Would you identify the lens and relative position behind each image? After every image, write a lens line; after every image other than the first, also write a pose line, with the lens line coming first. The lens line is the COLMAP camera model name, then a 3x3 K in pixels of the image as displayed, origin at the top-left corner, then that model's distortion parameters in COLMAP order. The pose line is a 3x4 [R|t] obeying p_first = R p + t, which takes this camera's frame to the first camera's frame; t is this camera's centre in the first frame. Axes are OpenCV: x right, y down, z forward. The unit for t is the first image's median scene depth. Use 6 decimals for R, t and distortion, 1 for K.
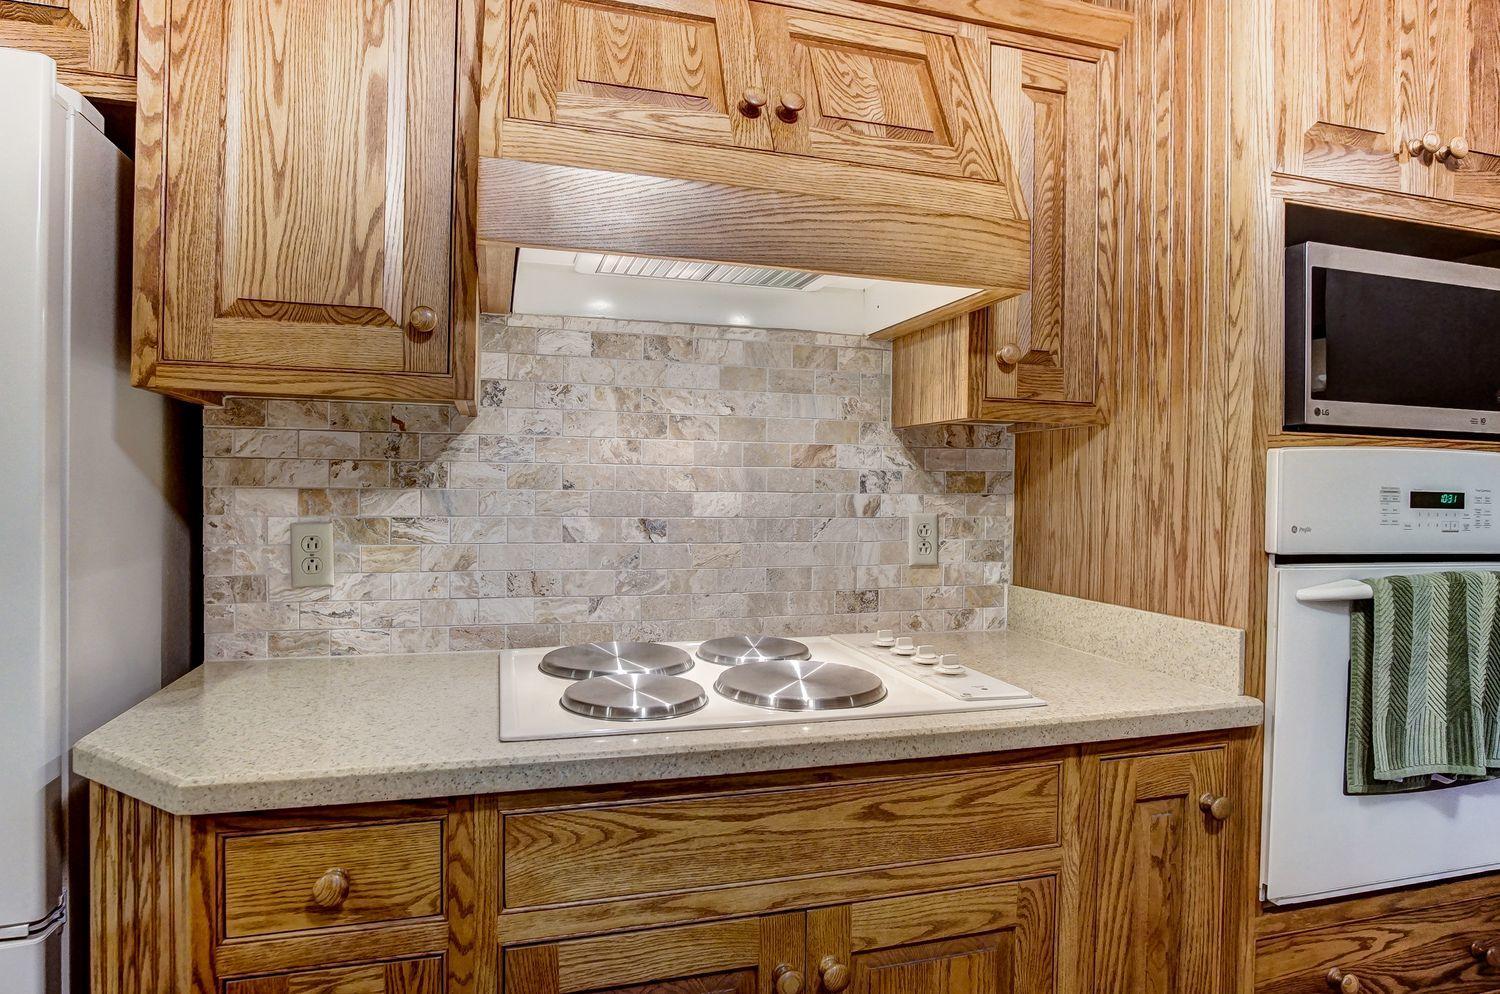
lens RADIAL K [[821.6, 0, 723.8], [0, 821.6, 494.6], [0, 0, 1]] dist [-0.032717, 0.008035]
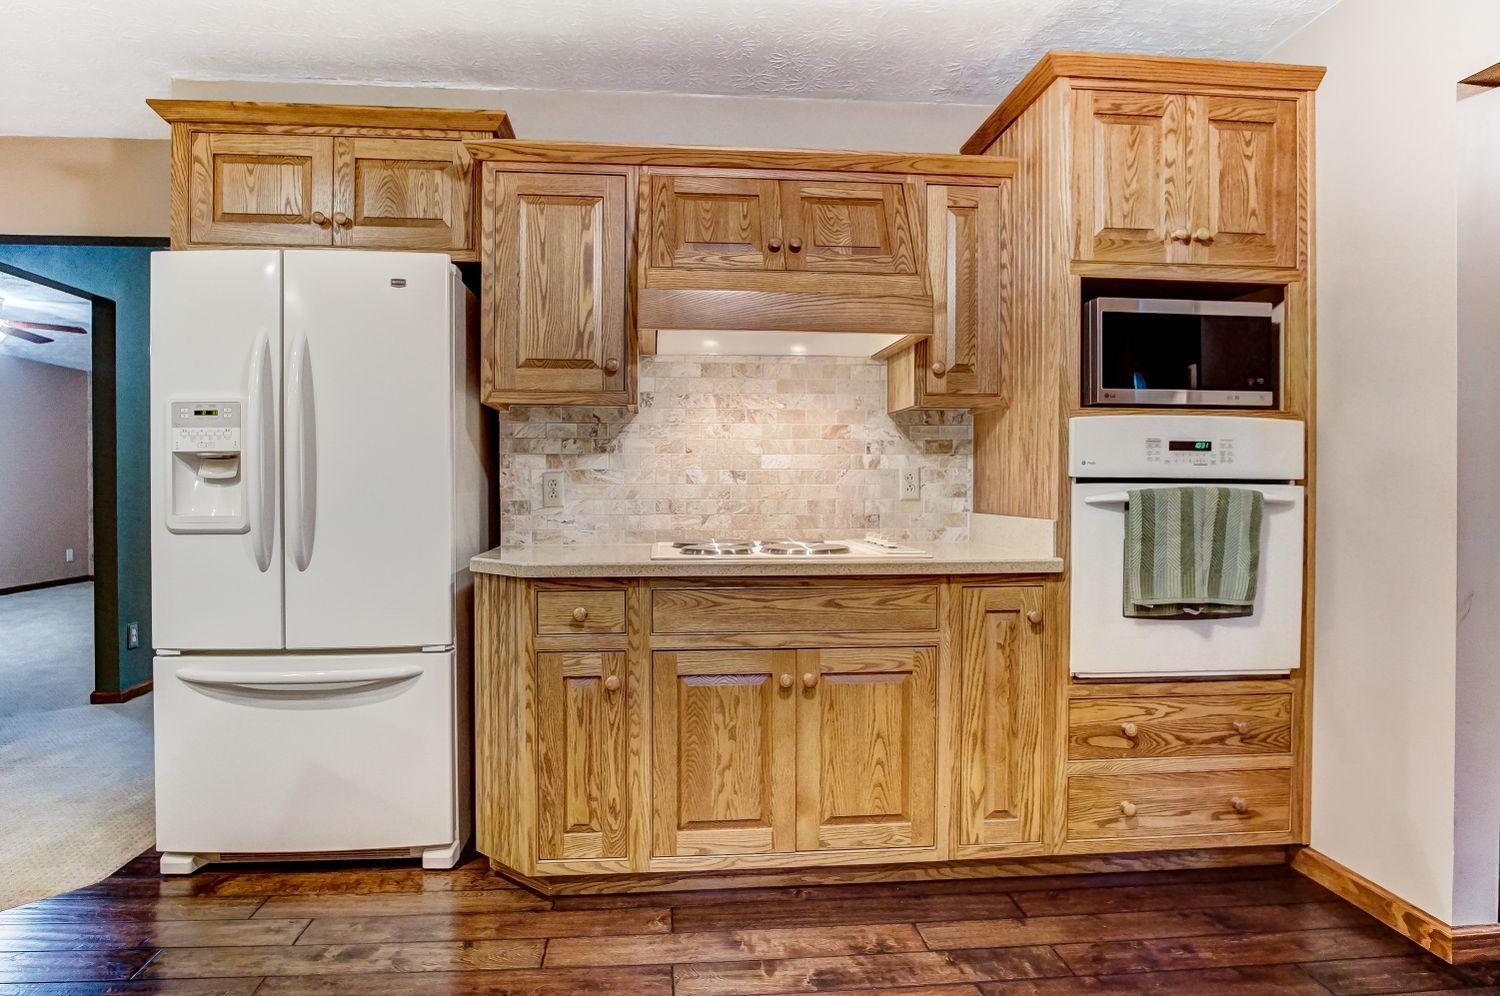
lens RADIAL K [[821.6, 0, 721.6], [0, 821.6, 491.4], [0, 0, 1]] dist [-0.032717, 0.008035]
pose [[0.982195, -0.011110, -0.187536, 0.256412], [0.010778, 0.999938, -0.002790, 0.099516], [0.187555, 0.000719, 0.982254, -0.878911]]
